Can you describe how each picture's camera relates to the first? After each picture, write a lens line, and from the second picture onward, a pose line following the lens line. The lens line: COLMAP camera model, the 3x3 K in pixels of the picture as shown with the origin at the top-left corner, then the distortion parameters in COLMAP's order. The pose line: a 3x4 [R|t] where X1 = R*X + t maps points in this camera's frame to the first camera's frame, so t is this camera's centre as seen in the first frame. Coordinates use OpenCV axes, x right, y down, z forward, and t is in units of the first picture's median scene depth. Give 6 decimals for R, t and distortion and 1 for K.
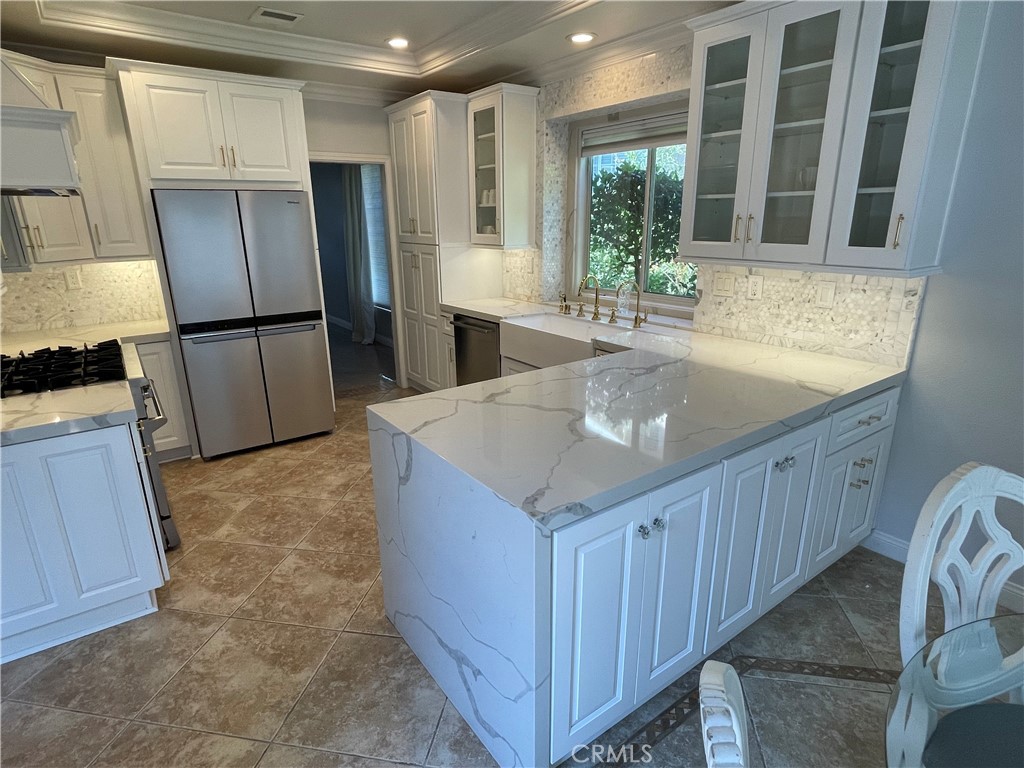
lens RADIAL K [[556.4, 0, 508.6], [0, 556.4, 384.8], [0, 0, 1]] dist [0.000363, -0.002904]
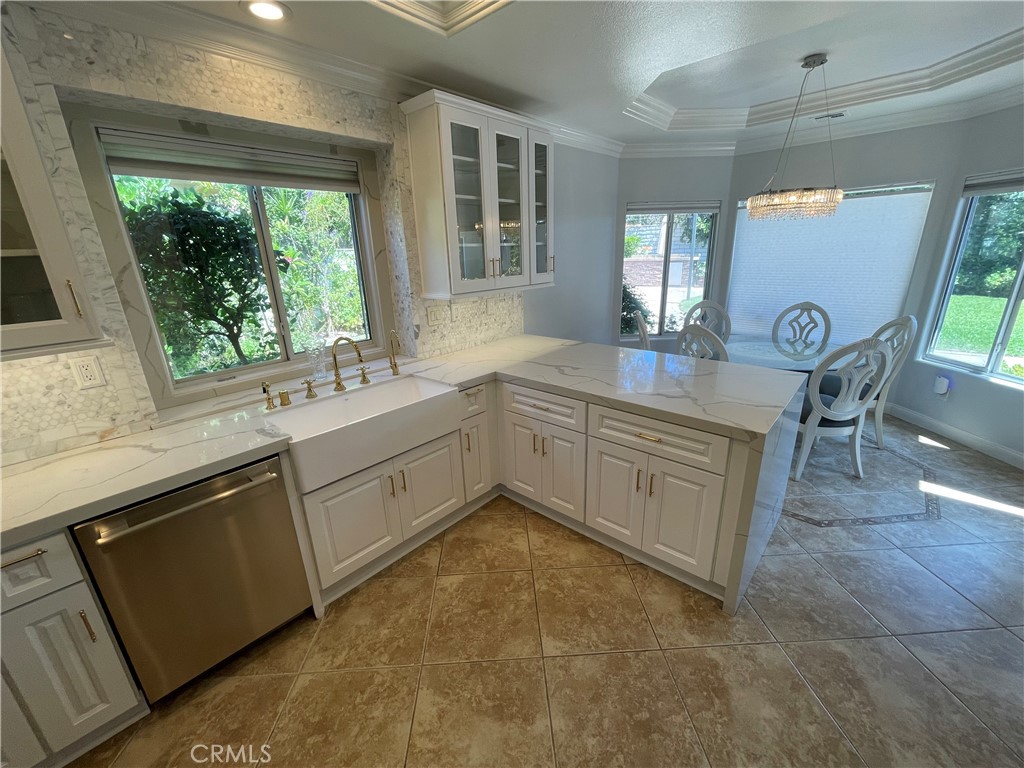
lens RADIAL K [[413.7, 0, 510.2], [0, 413.7, 384.7], [0, 0, 1]] dist [-0.002771, 0.000019]
pose [[-0.206893, -0.283975, 0.936244, -0.516947], [0.317022, 0.885859, 0.338749, -0.276640], [-0.925577, 0.366895, -0.093252, 0.894533]]
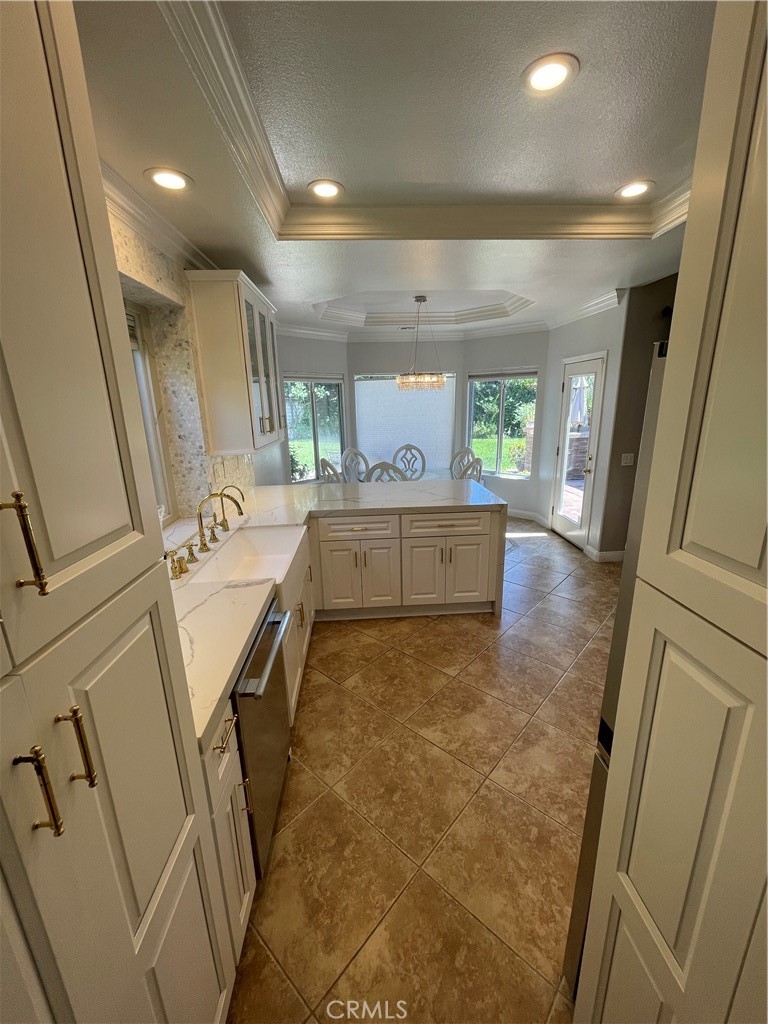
lens RADIAL K [[413.7, 0, 384.5], [0, 413.7, 512.9], [0, 0, 1]] dist [-0.002771, 0.000019]
pose [[-0.841390, -0.108936, 0.529335, -0.404905], [0.189583, 0.857731, 0.477866, -0.437185], [-0.506084, 0.502425, -0.701034, 1.375086]]
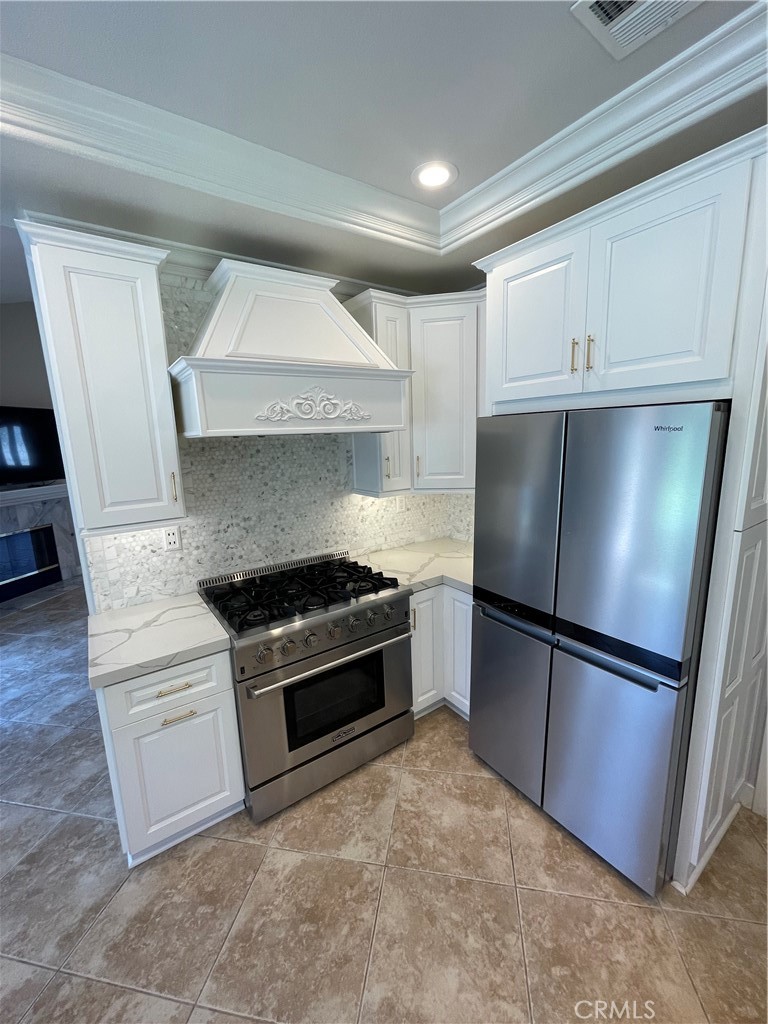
lens RADIAL K [[413.7, 0, 387.9], [0, 413.7, 512.9], [0, 0, 1]] dist [-0.002771, 0.000019]
pose [[-0.011182, 0.200327, -0.979665, -0.043367], [-0.260327, 0.945358, 0.196283, -0.294395], [0.965456, 0.257228, 0.041580, 0.855631]]
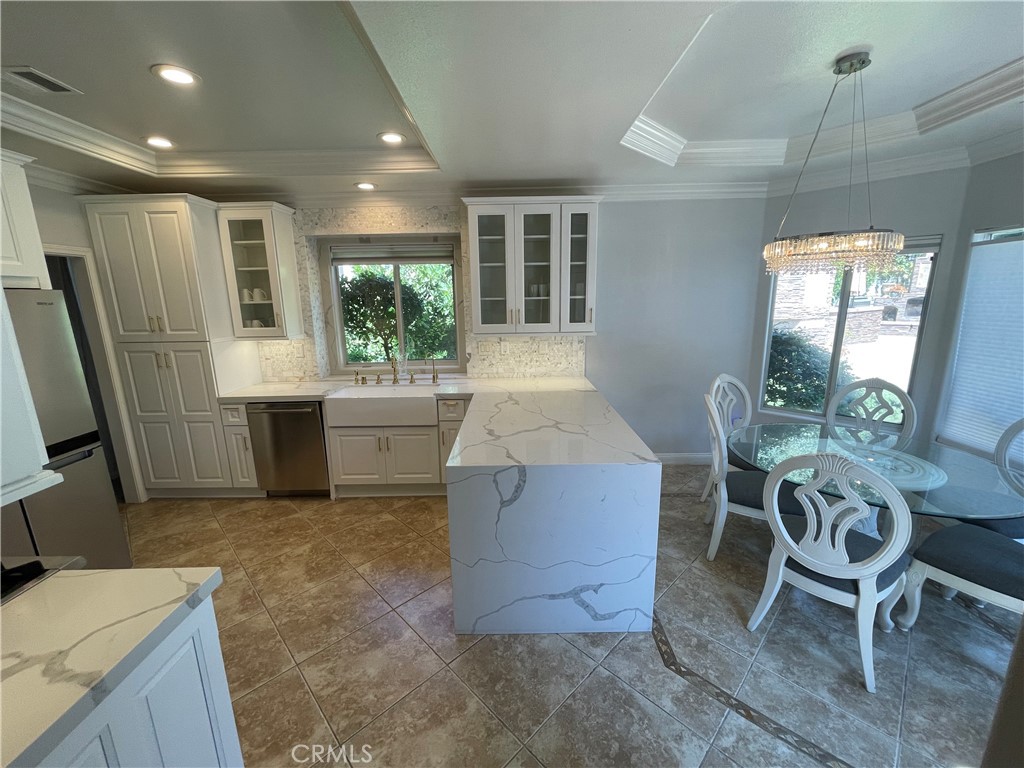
lens RADIAL K [[413.7, 0, 511.0], [0, 413.7, 383.9], [0, 0, 1]] dist [-0.002771, 0.000019]
pose [[0.587872, -0.166386, 0.791658, -0.528315], [0.244236, 0.969457, 0.022390, -0.075945], [-0.771204, 0.180189, 0.610555, 0.170628]]
